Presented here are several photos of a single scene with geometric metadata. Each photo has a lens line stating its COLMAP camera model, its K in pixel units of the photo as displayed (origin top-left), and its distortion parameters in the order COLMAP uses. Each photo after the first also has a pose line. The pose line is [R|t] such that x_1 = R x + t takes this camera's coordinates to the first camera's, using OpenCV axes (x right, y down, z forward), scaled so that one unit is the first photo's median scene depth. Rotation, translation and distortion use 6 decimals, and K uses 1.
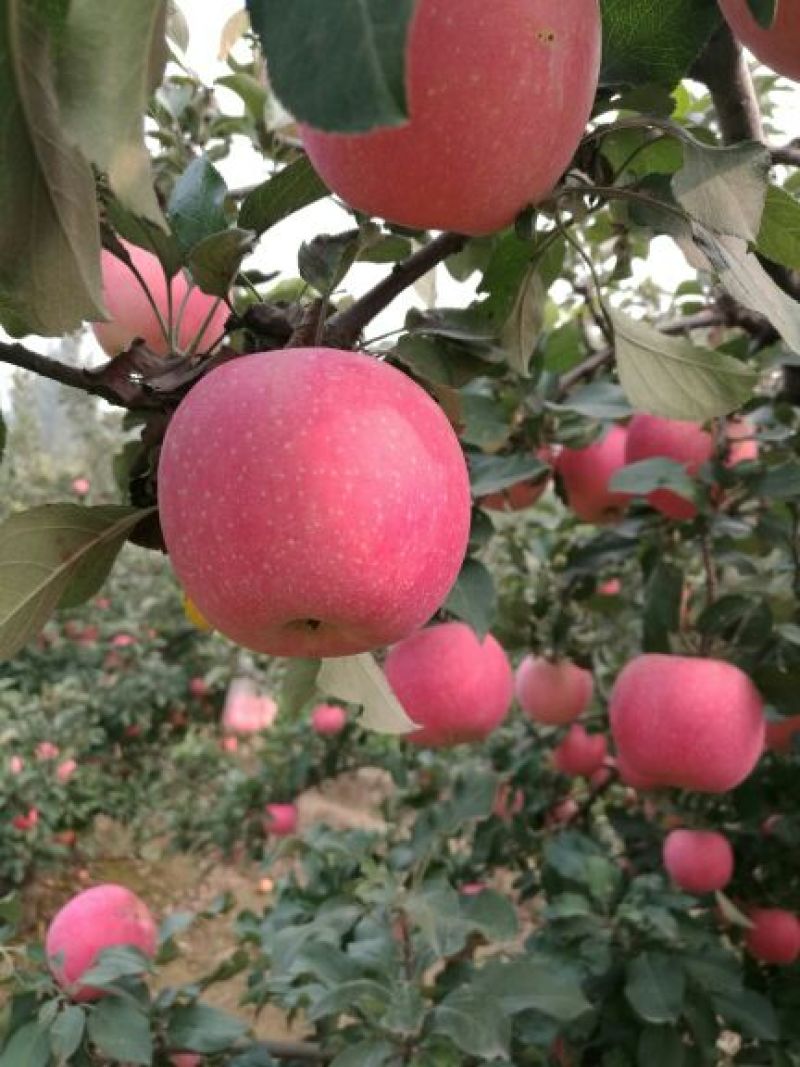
lens RADIAL K [[869.9, 0, 400.0], [0, 869.9, 533.5], [0, 0, 1]] dist [-0.065880, 0.130460]
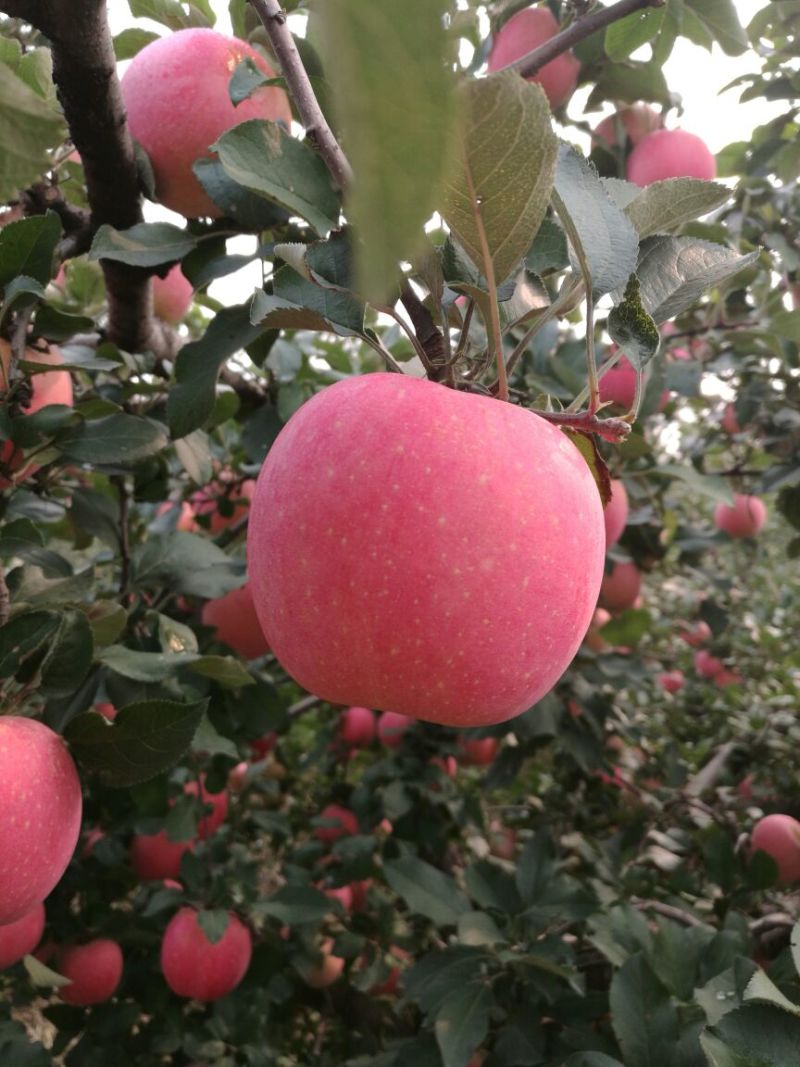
lens RADIAL K [[869.9, 0, 400.0], [0, 869.9, 533.5], [0, 0, 1]] dist [-0.065880, 0.130460]
pose [[0.733155, -0.003313, 0.680054, 0.091827], [-0.008898, 0.999856, 0.014463, 0.000260], [-0.680004, -0.016655, 0.733020, 0.211418]]
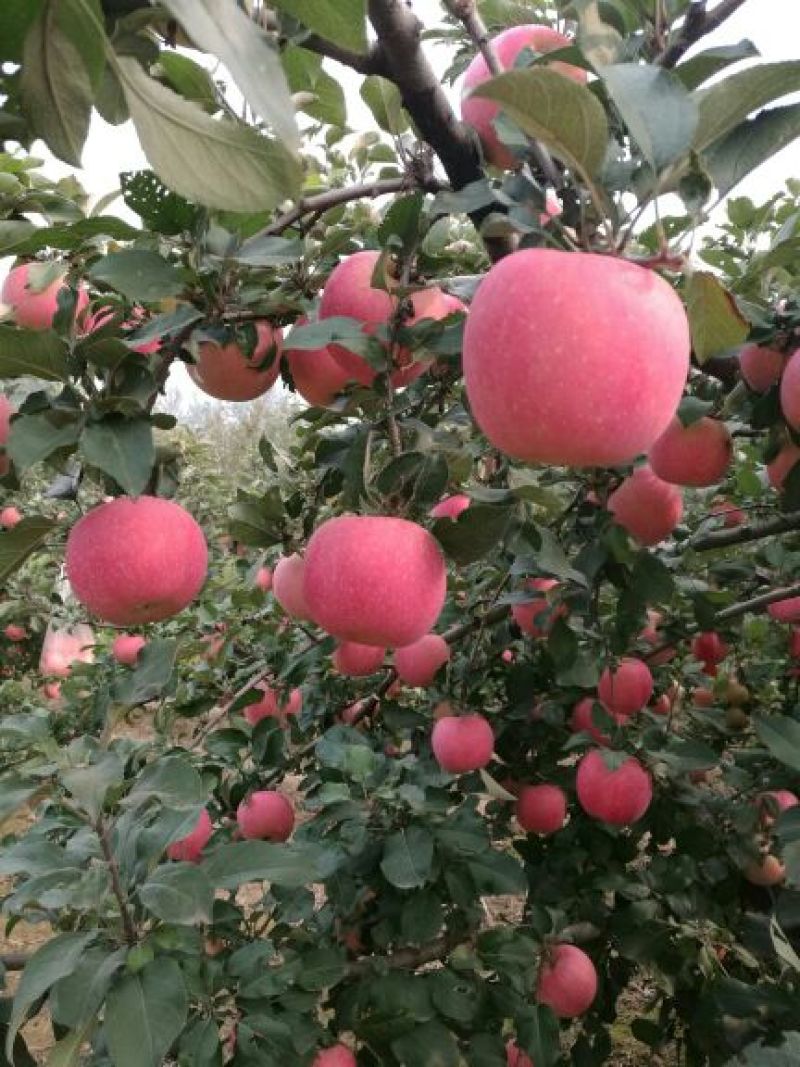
lens RADIAL K [[851.1, 0, 388.4], [0, 851.1, 533.5], [0, 0, 1]] dist [-0.040949, 0.117372]
pose [[0.984642, -0.044506, 0.168816, 0.115717], [0.033060, 0.996998, 0.070015, 0.058594], [-0.171425, -0.063359, 0.983158, 0.013335]]
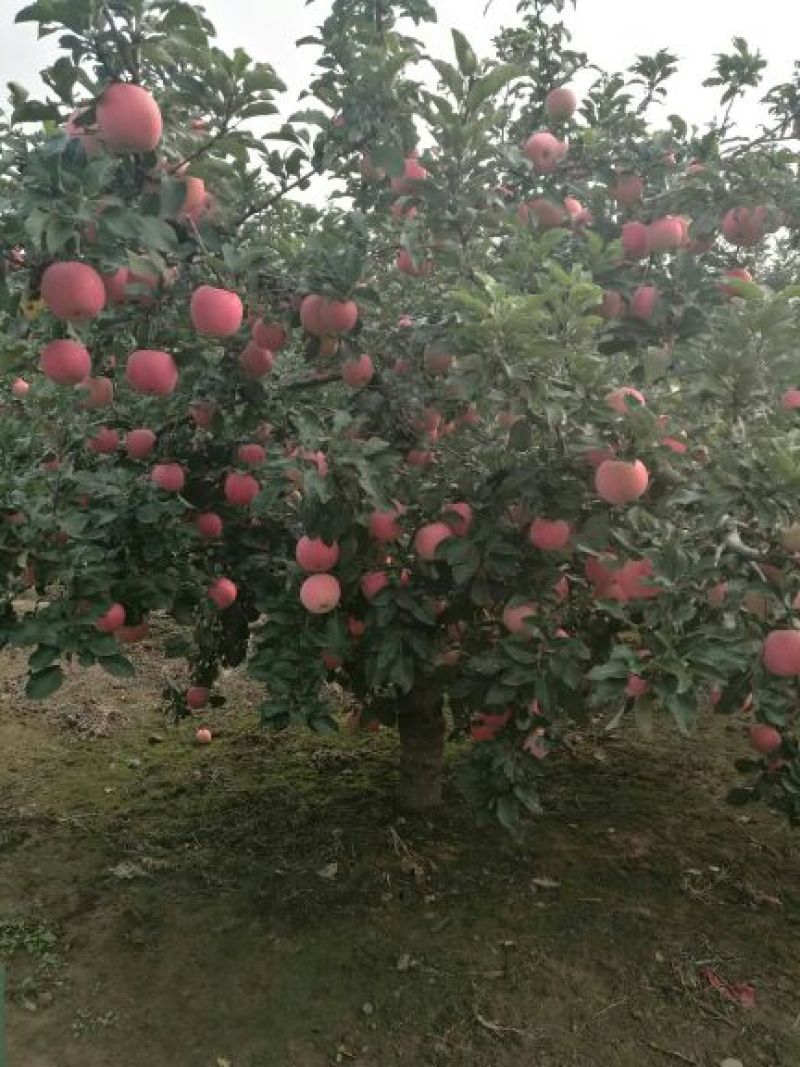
lens RADIAL K [[869.9, 0, 400.0], [0, 869.9, 533.5], [0, 0, 1]] dist [-0.065880, 0.130460]
pose [[0.844581, -0.088989, 0.527980, -0.383319], [-0.022317, 0.979384, 0.200770, 0.092562], [-0.534962, -0.181350, 0.825184, -1.346549]]
